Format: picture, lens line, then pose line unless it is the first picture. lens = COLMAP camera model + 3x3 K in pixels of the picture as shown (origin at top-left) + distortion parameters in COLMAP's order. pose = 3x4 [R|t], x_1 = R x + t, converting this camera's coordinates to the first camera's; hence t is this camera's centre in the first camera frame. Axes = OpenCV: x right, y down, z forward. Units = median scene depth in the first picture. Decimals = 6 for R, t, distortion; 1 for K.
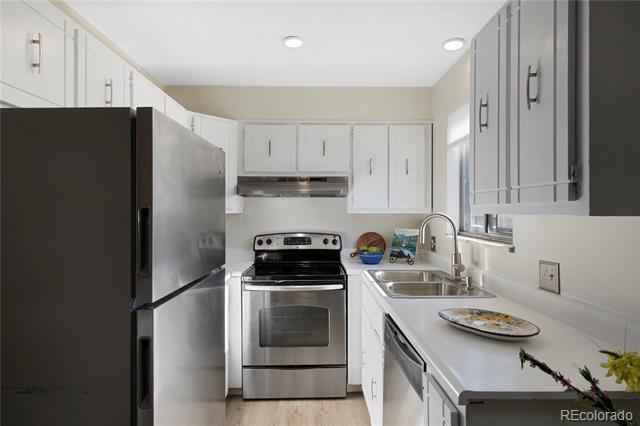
lens RADIAL K [[371.3, 0, 320.0], [0, 371.3, 213.0], [0, 0, 1]] dist [0.000489, 0.000075]
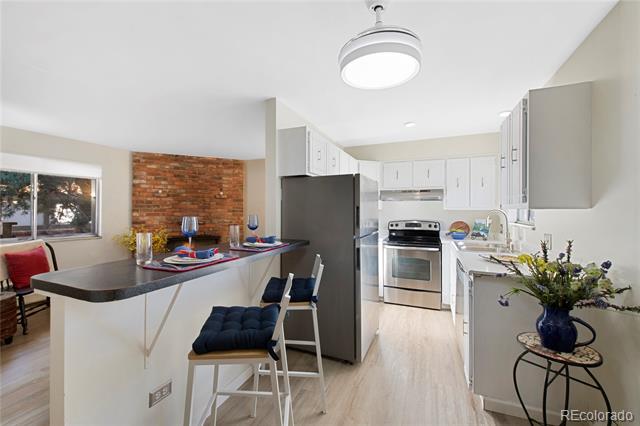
lens RADIAL K [[253.3, 0, 322.0], [0, 253.3, 209.7], [0, 0, 1]] dist [0.000675, -0.000250]
pose [[0.913950, 0.001441, -0.405824, 0.040173], [-0.003425, 0.999985, -0.004162, 0.007992], [0.405812, 0.005194, 0.913942, -0.359995]]
